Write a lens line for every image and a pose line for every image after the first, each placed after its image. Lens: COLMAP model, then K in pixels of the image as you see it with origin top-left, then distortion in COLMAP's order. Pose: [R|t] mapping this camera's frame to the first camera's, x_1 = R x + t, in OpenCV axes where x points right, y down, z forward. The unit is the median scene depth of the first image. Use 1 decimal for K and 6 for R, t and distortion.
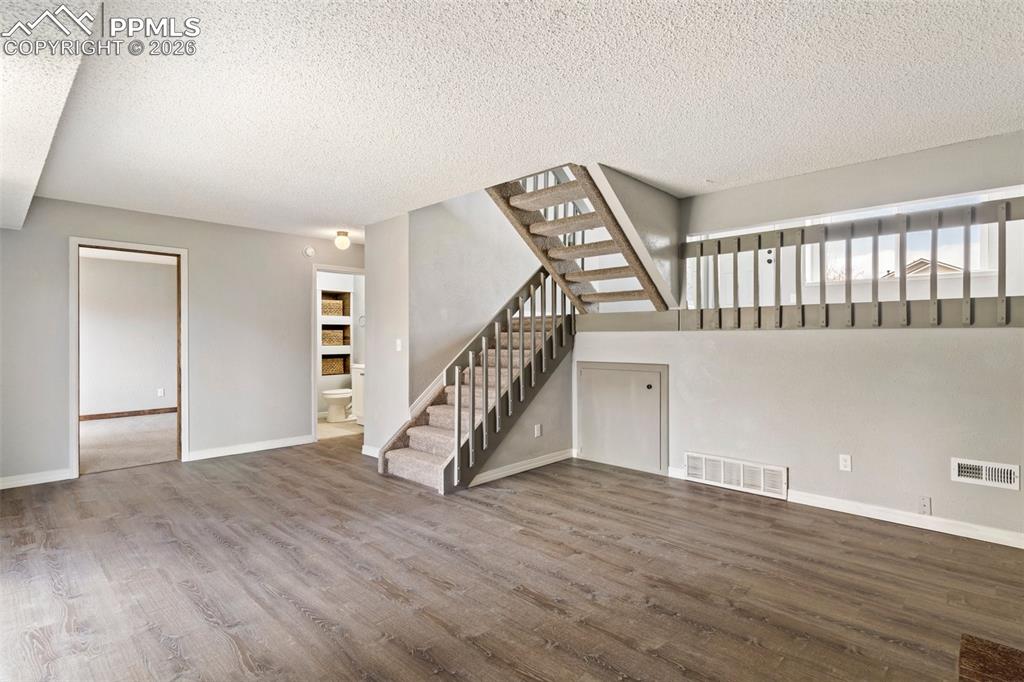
lens RADIAL K [[510.5, 0, 508.5], [0, 510.5, 338.2], [0, 0, 1]] dist [0.000260, -0.000718]
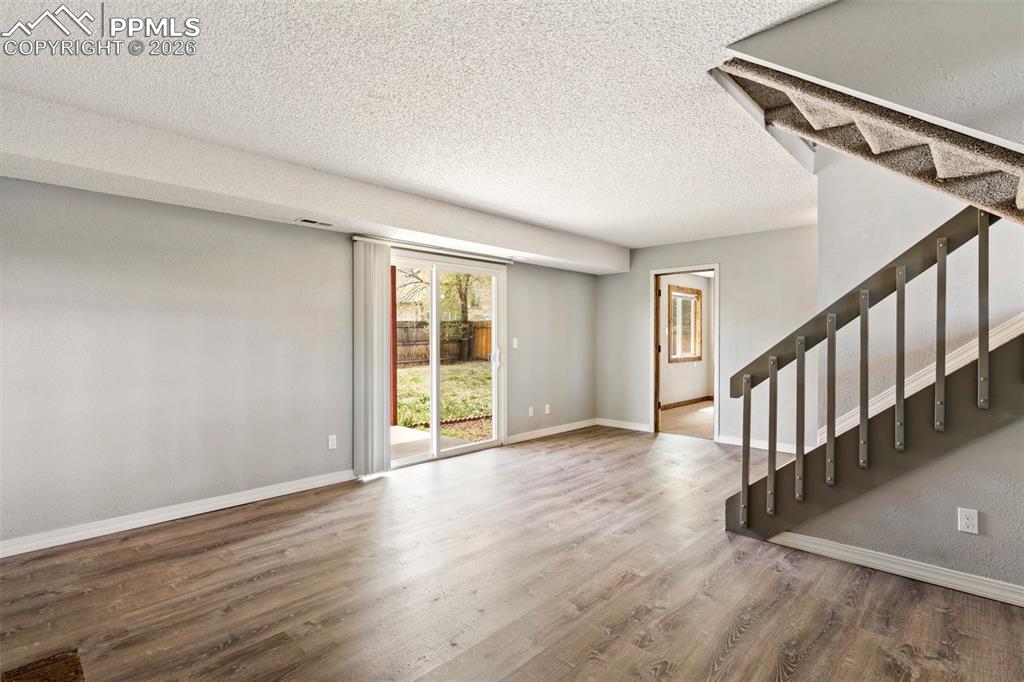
lens RADIAL K [[510.5, 0, 508.5], [0, 510.5, 338.2], [0, 0, 1]] dist [0.000260, -0.000718]
pose [[-0.038505, -0.005017, -0.999246, 0.887714], [0.003249, 0.999981, -0.005146, 0.006309], [0.999253, -0.003444, -0.038488, 0.876660]]
